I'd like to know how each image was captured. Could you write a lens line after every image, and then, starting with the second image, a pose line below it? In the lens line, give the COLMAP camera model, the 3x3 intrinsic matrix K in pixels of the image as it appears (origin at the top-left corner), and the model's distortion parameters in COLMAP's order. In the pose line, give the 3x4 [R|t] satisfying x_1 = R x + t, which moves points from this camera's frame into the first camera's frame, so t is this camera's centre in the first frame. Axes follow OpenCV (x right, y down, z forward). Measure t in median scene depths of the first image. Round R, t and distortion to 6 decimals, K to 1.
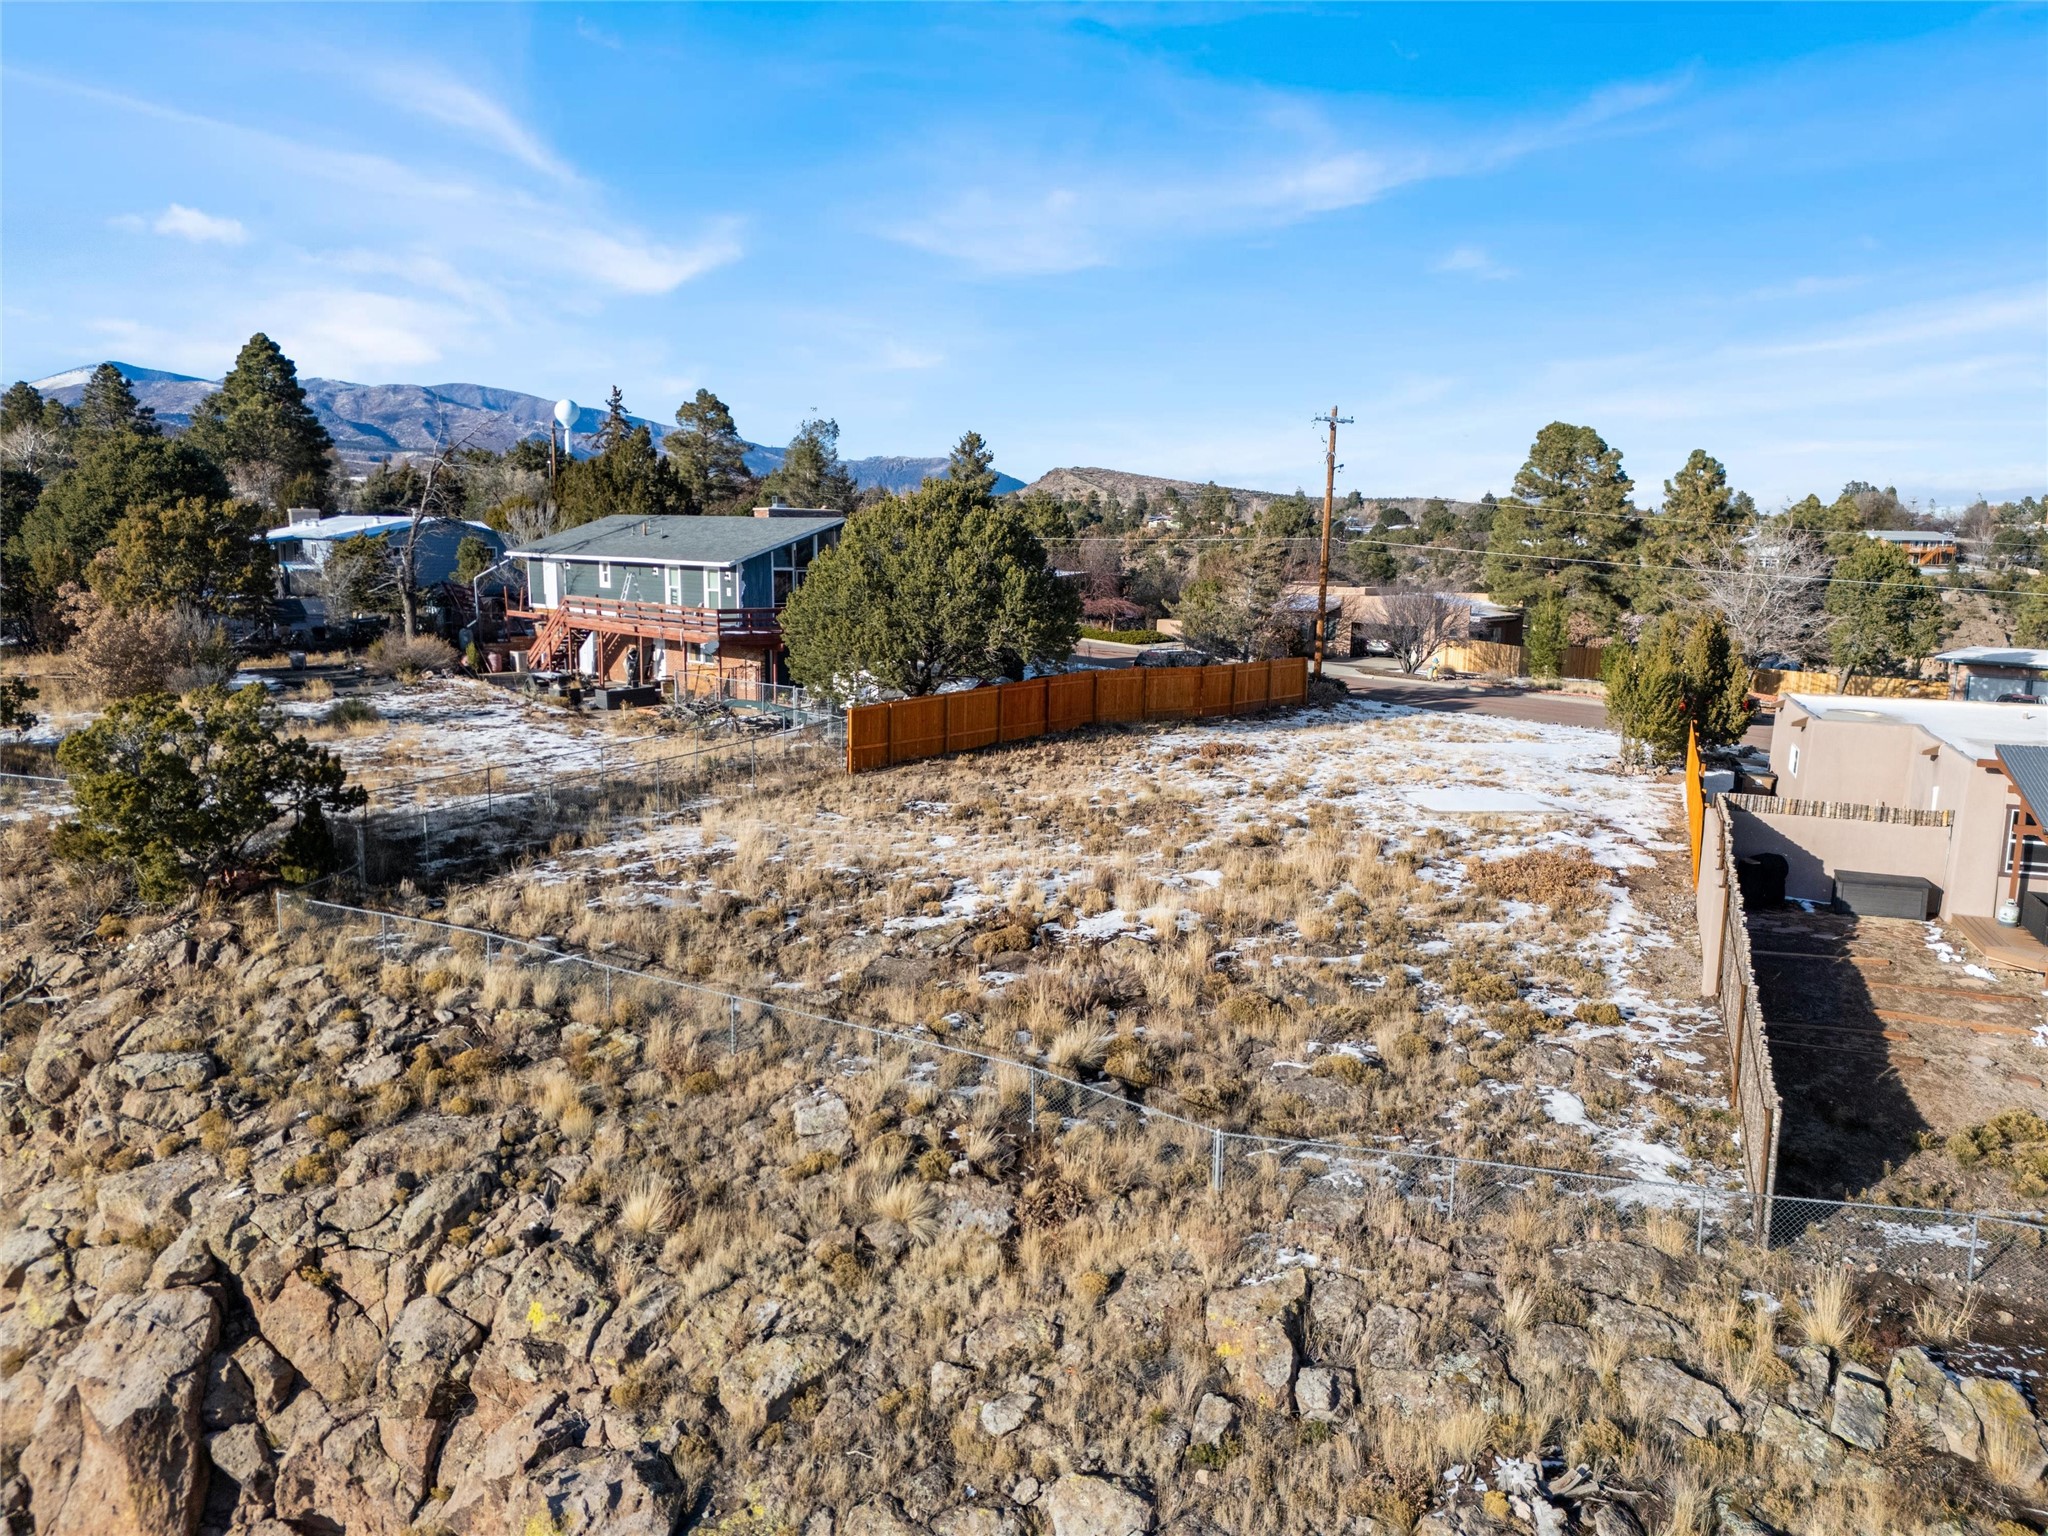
lens RADIAL K [[1493.2, 0, 1015.5], [0, 1493.2, 824.8], [0, 0, 1]] dist [0.046320, -0.001262]
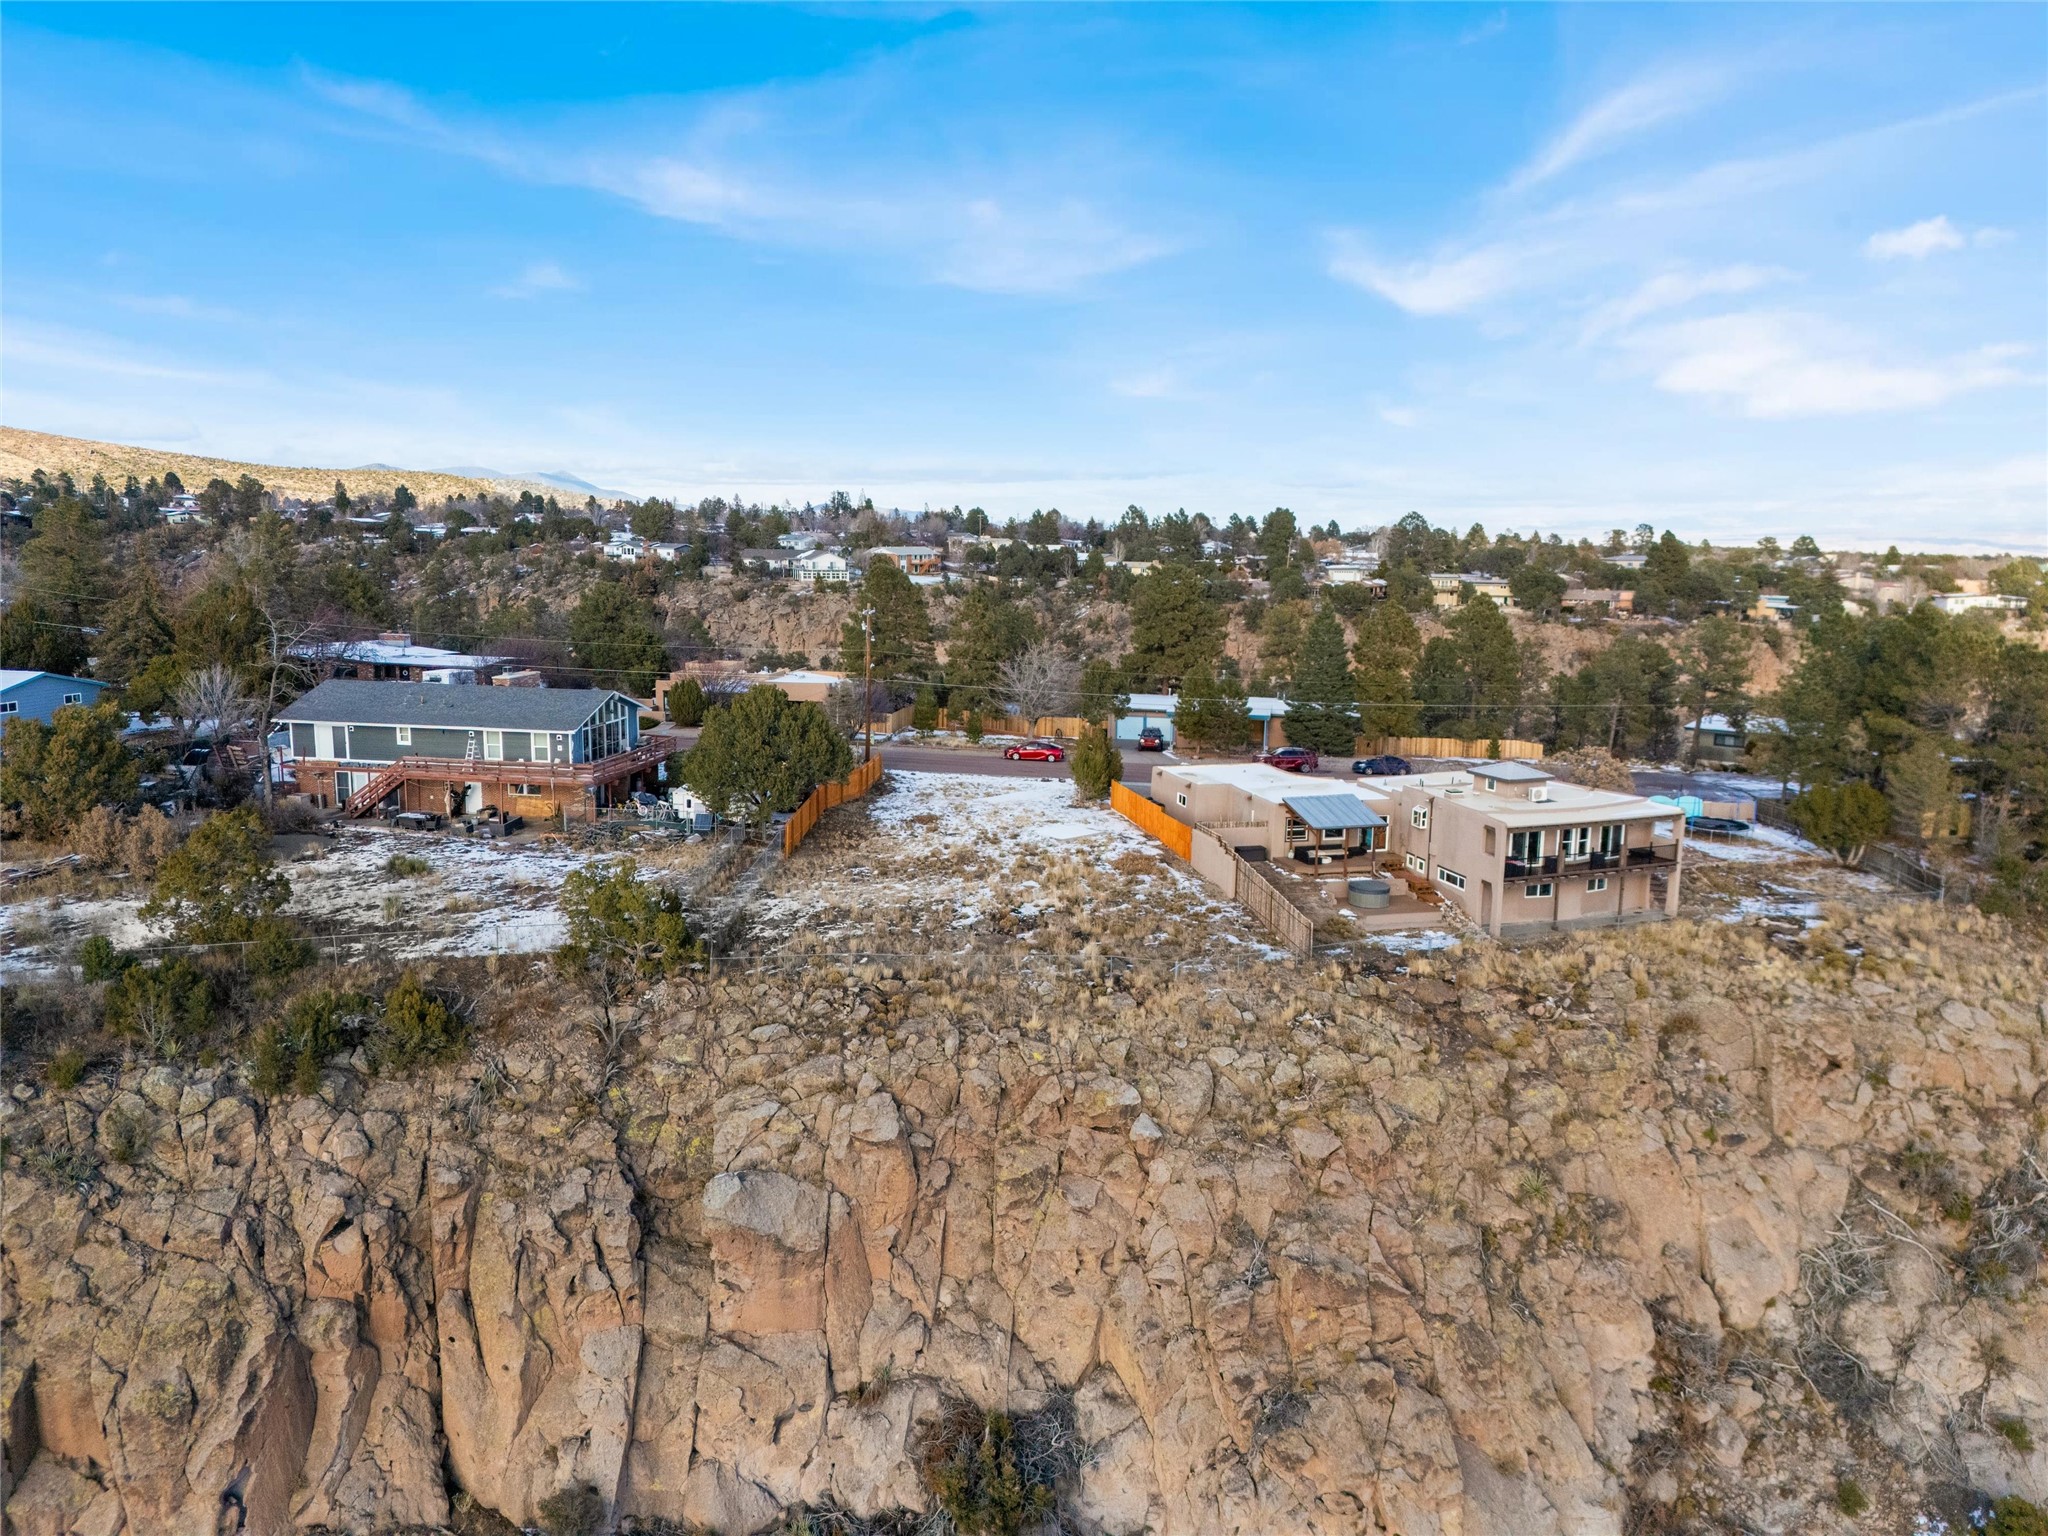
lens RADIAL K [[1493.8, 0, 1021.8], [0, 1493.8, 783.4], [0, 0, 1]] dist [0.093367, -0.132031]
pose [[0.790727, -0.108313, 0.602511, -1.554445], [0.113053, 0.993131, 0.030164, -0.237227], [-0.601639, 0.044264, 0.797541, -1.061079]]
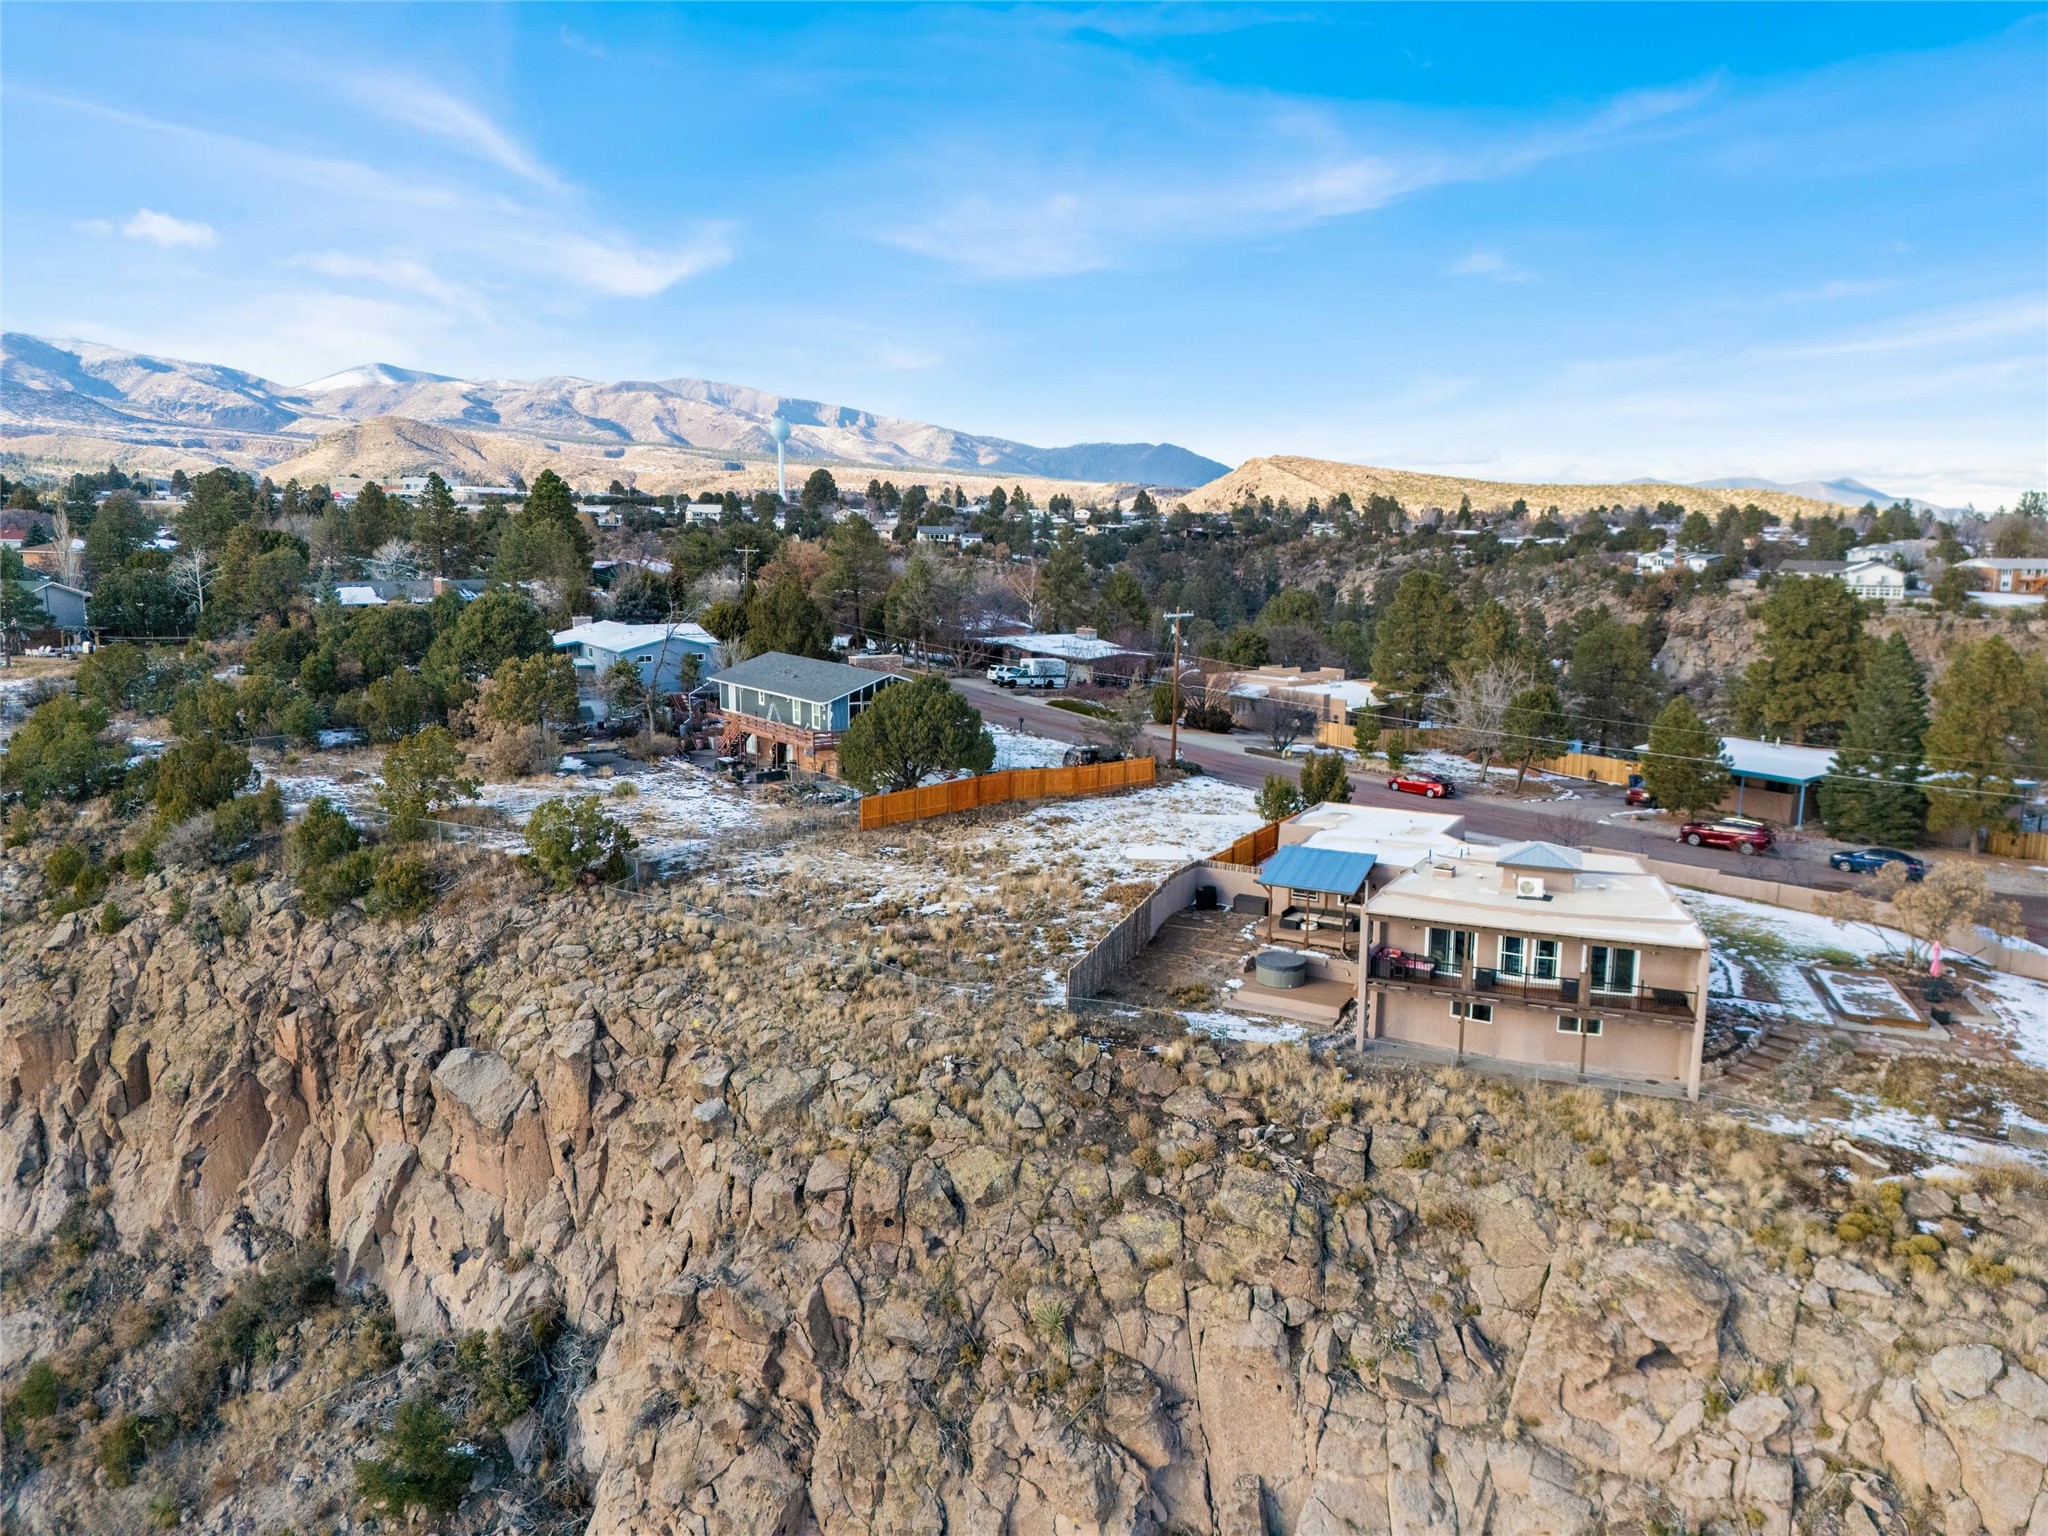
lens RADIAL K [[1493.8, 0, 1021.8], [0, 1493.8, 783.4], [0, 0, 1]] dist [0.093367, -0.132031]
pose [[0.991606, 0.019116, -0.127874, 0.573314], [-0.021329, 0.999645, -0.015962, -0.112240], [0.127524, 0.018556, 0.991662, -1.561947]]
